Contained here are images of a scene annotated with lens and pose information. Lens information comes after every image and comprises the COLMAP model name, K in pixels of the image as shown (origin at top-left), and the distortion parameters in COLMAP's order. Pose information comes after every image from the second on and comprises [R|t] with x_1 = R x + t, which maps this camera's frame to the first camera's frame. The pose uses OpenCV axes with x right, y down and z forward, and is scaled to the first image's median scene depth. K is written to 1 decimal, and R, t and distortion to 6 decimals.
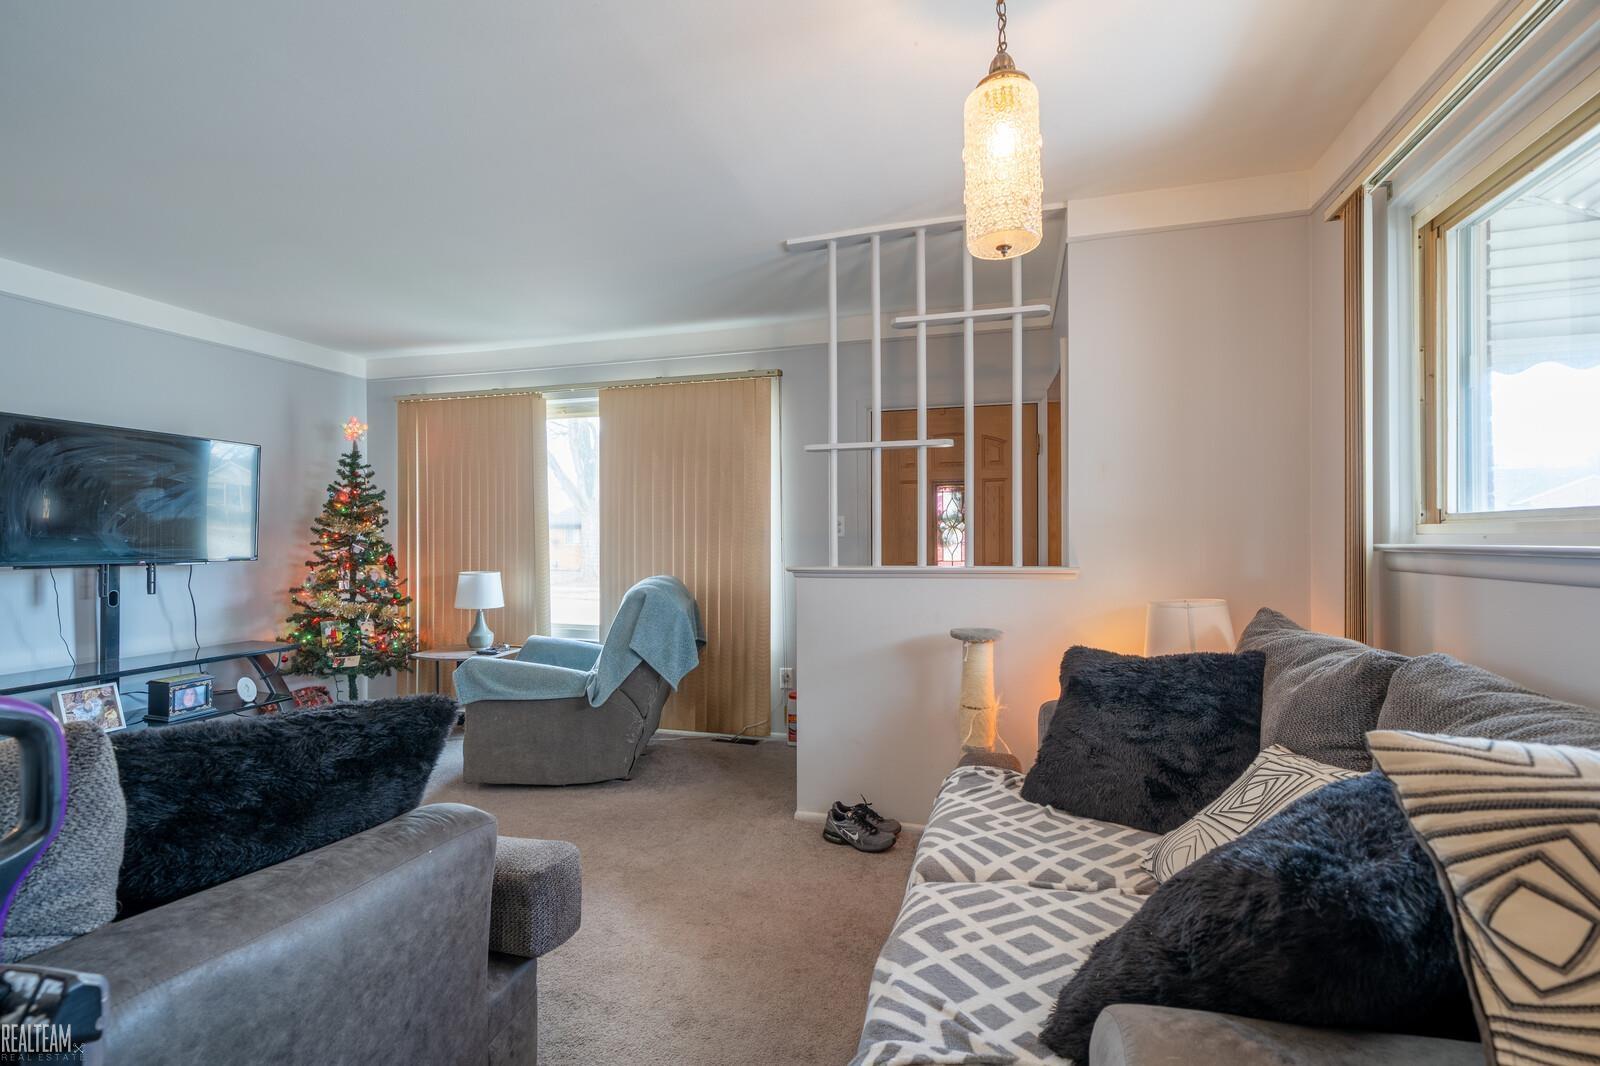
lens RADIAL K [[706.7, 0, 790.4], [0, 706.7, 540.6], [0, 0, 1]] dist [0.001335, 0.000196]
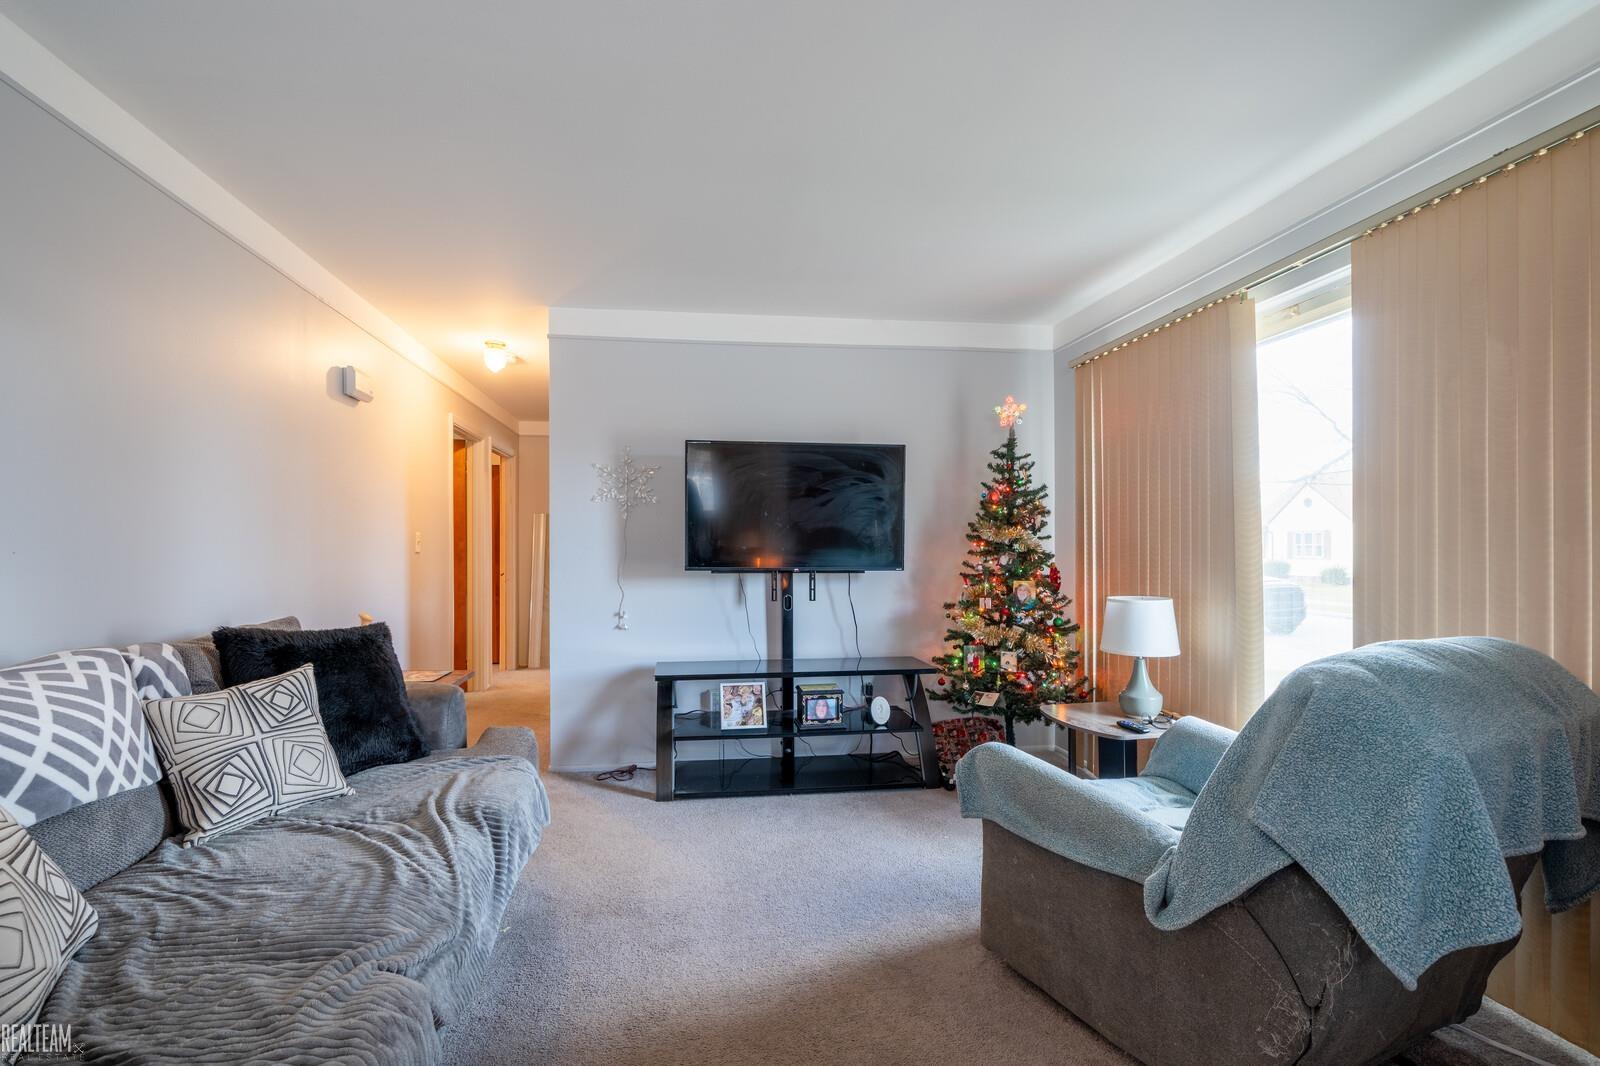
lens RADIAL K [[706.7, 0, 790.4], [0, 706.7, 540.6], [0, 0, 1]] dist [0.001335, 0.000196]
pose [[0.386442, -0.010493, -0.922254, 0.034212], [0.000725, 0.999938, -0.011073, -0.000727], [0.922313, 0.003611, 0.386426, 0.479503]]
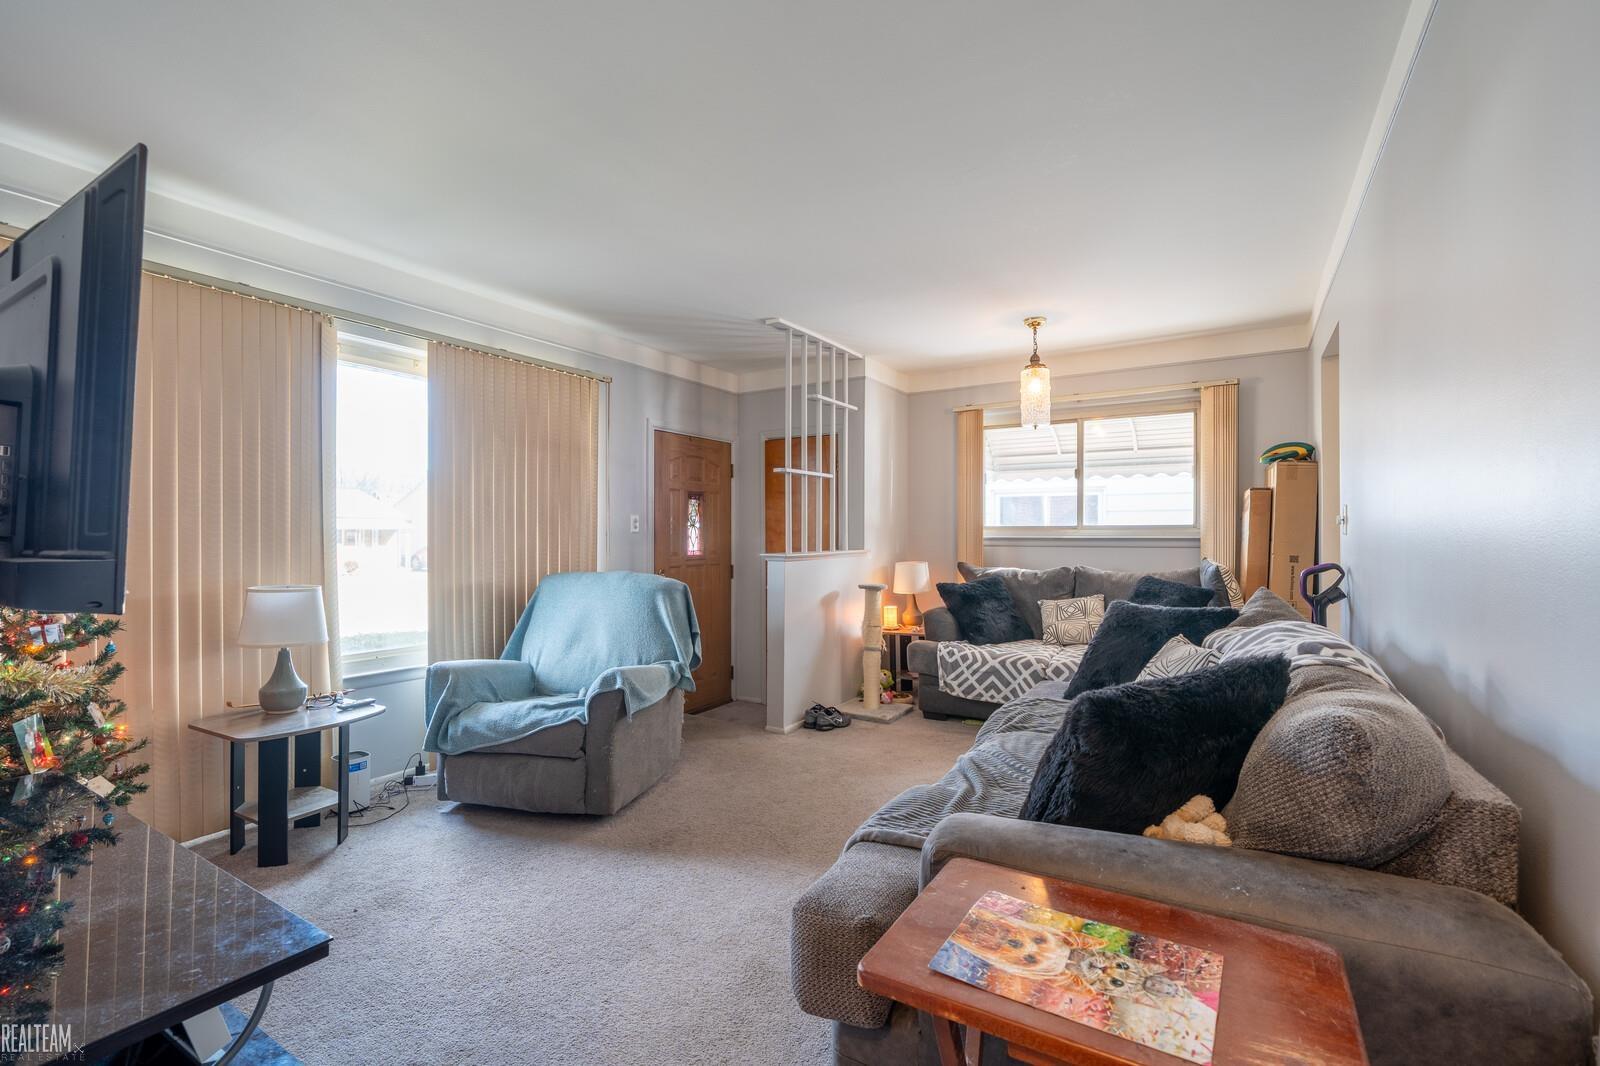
lens RADIAL K [[706.7, 0, 790.4], [0, 706.7, 540.6], [0, 0, 1]] dist [0.001335, 0.000196]
pose [[0.308108, -0.006882, 0.951327, -0.957839], [-0.004700, 0.999951, 0.008756, -0.002307], [-0.951340, -0.007169, 0.308060, 0.403173]]
